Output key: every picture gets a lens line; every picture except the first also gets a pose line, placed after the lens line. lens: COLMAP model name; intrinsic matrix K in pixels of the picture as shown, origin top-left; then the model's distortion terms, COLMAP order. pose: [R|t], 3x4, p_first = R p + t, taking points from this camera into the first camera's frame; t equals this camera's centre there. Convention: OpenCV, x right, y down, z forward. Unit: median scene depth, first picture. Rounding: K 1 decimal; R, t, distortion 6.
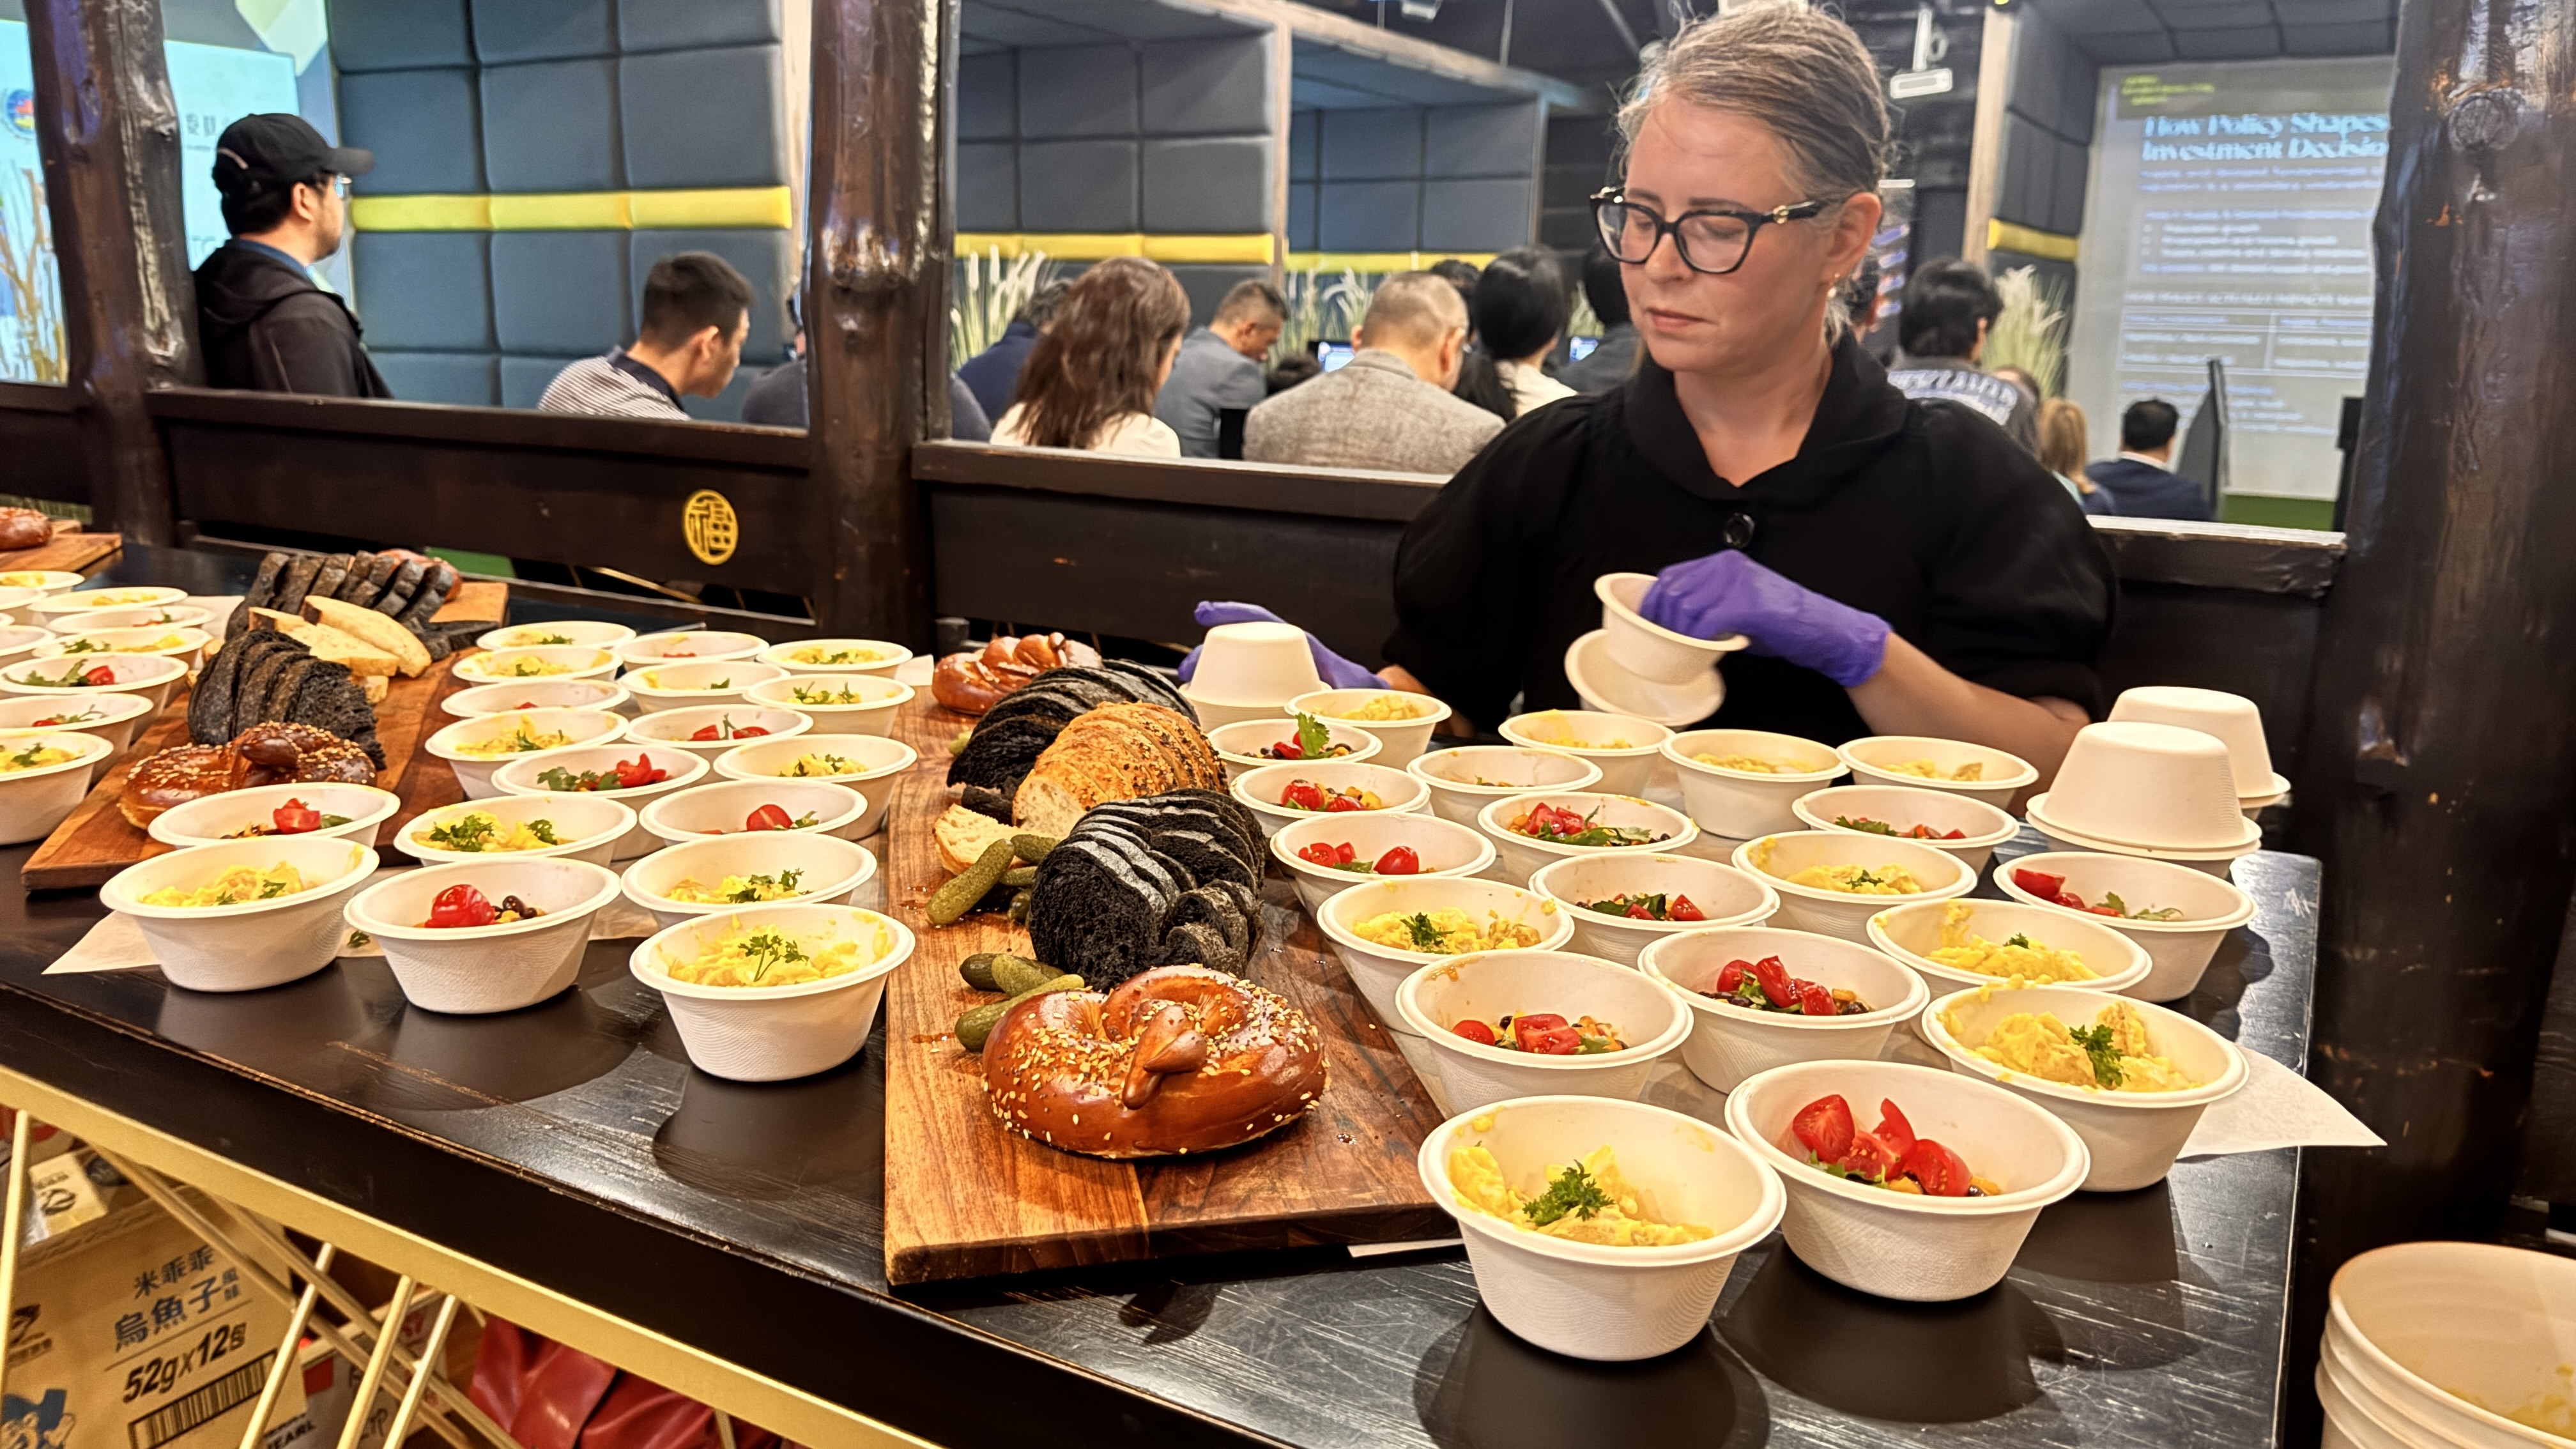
lens RADIAL K [[1835.0, 0, 1265.9], [0, 1835.0, 737.2], [0, 0, 1]] dist [0.061443, -0.097901]
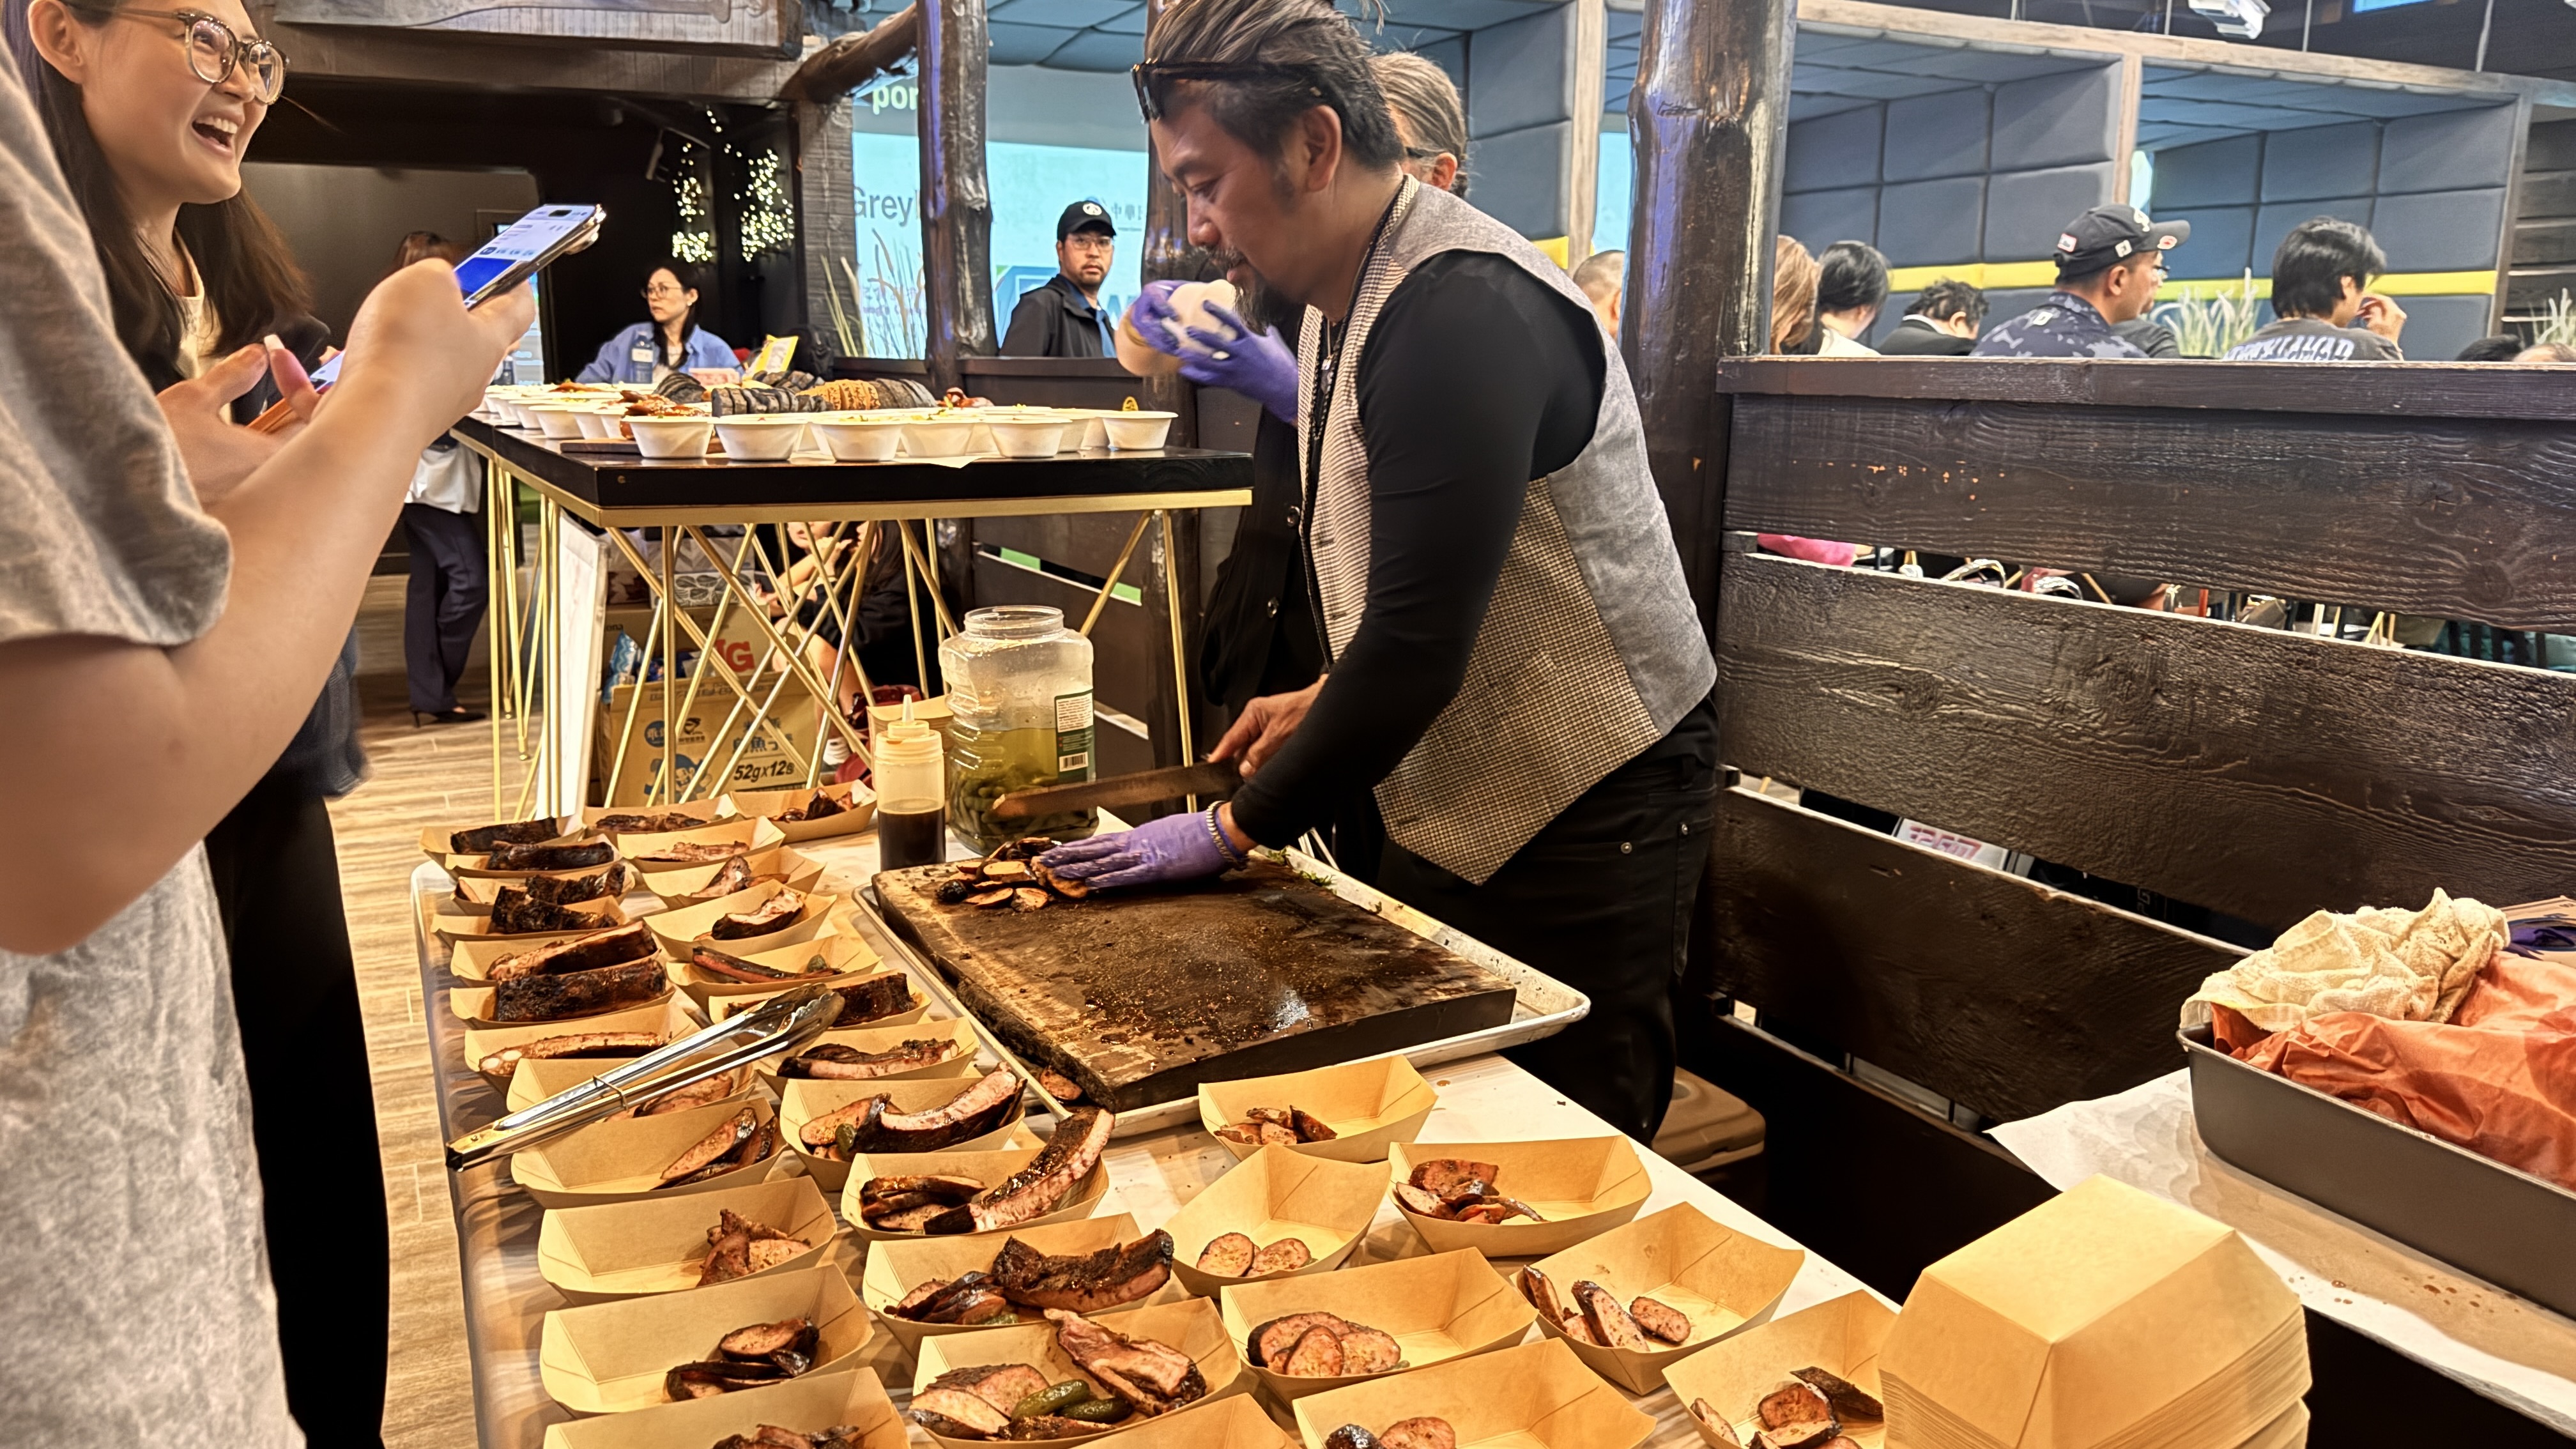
lens RADIAL K [[1830.6, 0, 1250.9], [0, 1830.6, 694.6], [0, 0, 1]] dist [0.100981, -0.151929]
pose [[0.835329, 0.084730, -0.543182, 1.048379], [-0.115154, 0.993100, -0.022177, 0.235181], [0.537555, 0.081074, 0.839322, -0.490226]]
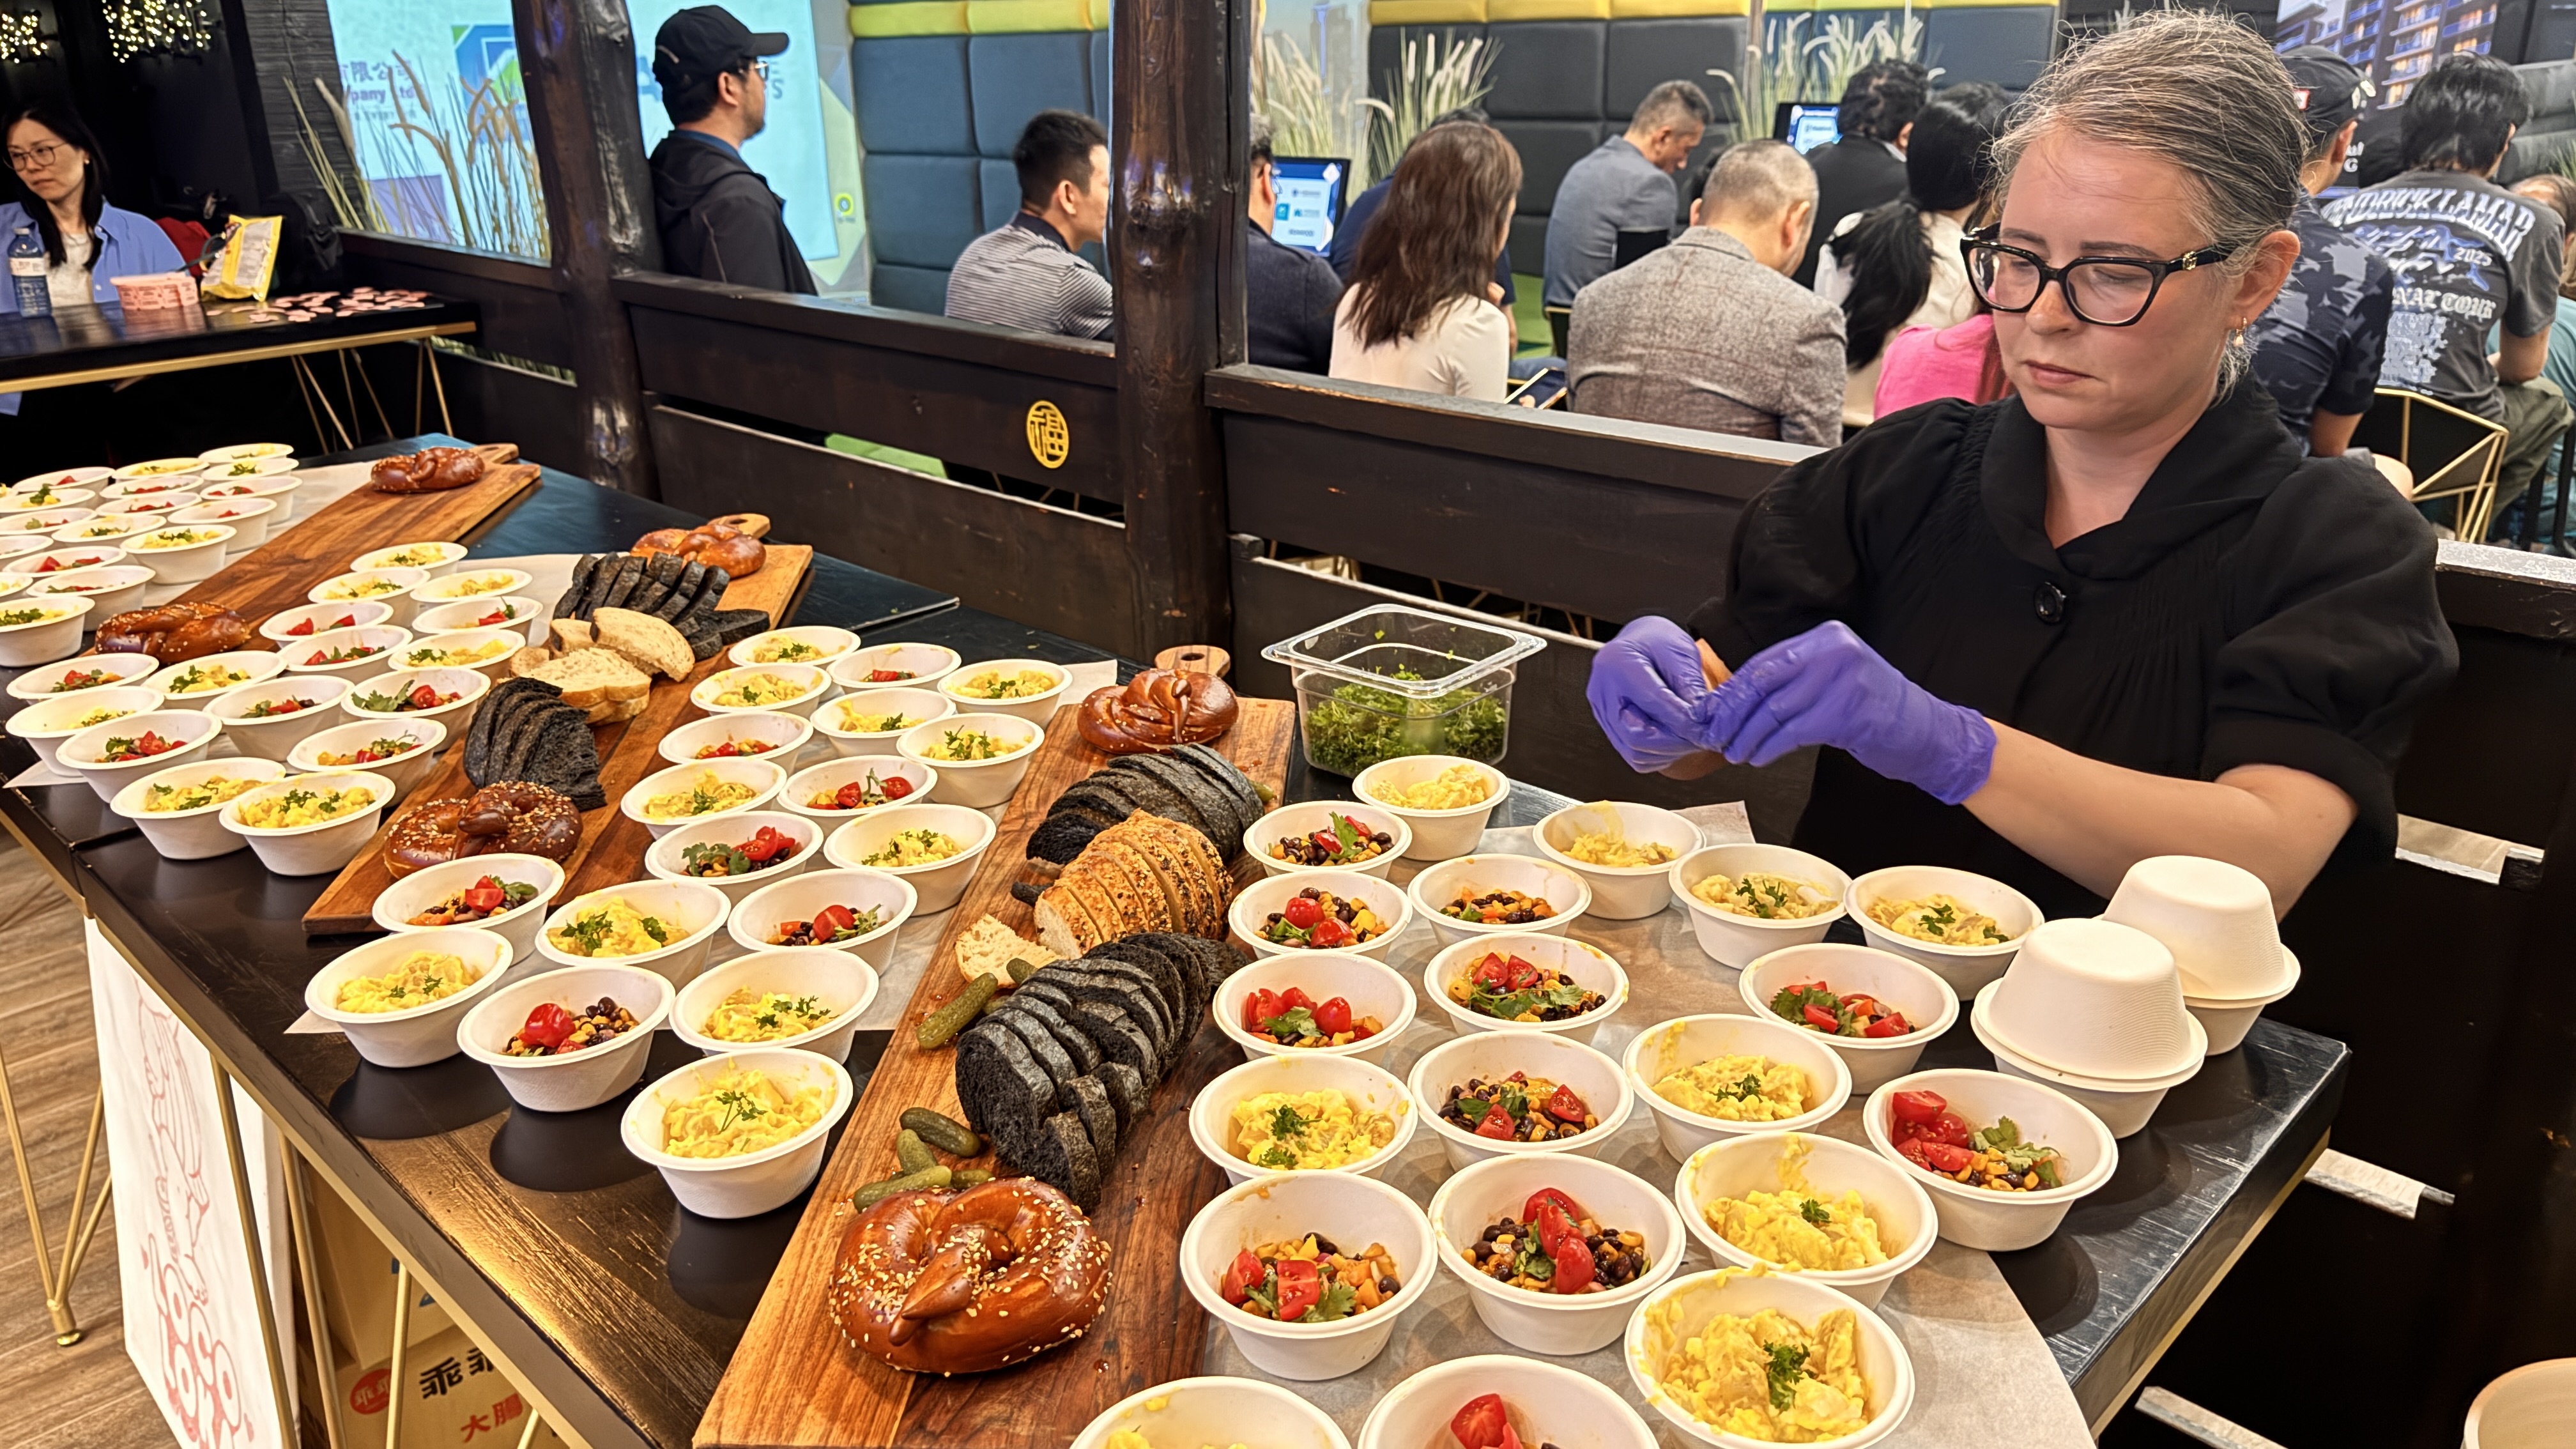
lens RADIAL K [[1814.7, 0, 1263.8], [0, 1814.7, 719.6], [0, 0, 1]] dist [0.097132, -0.139664]
pose [[0.964792, 0.048640, -0.258476, 0.152145], [-0.015292, 0.991462, 0.129496, -0.123559], [0.262568, -0.120984, 0.957299, -0.019195]]
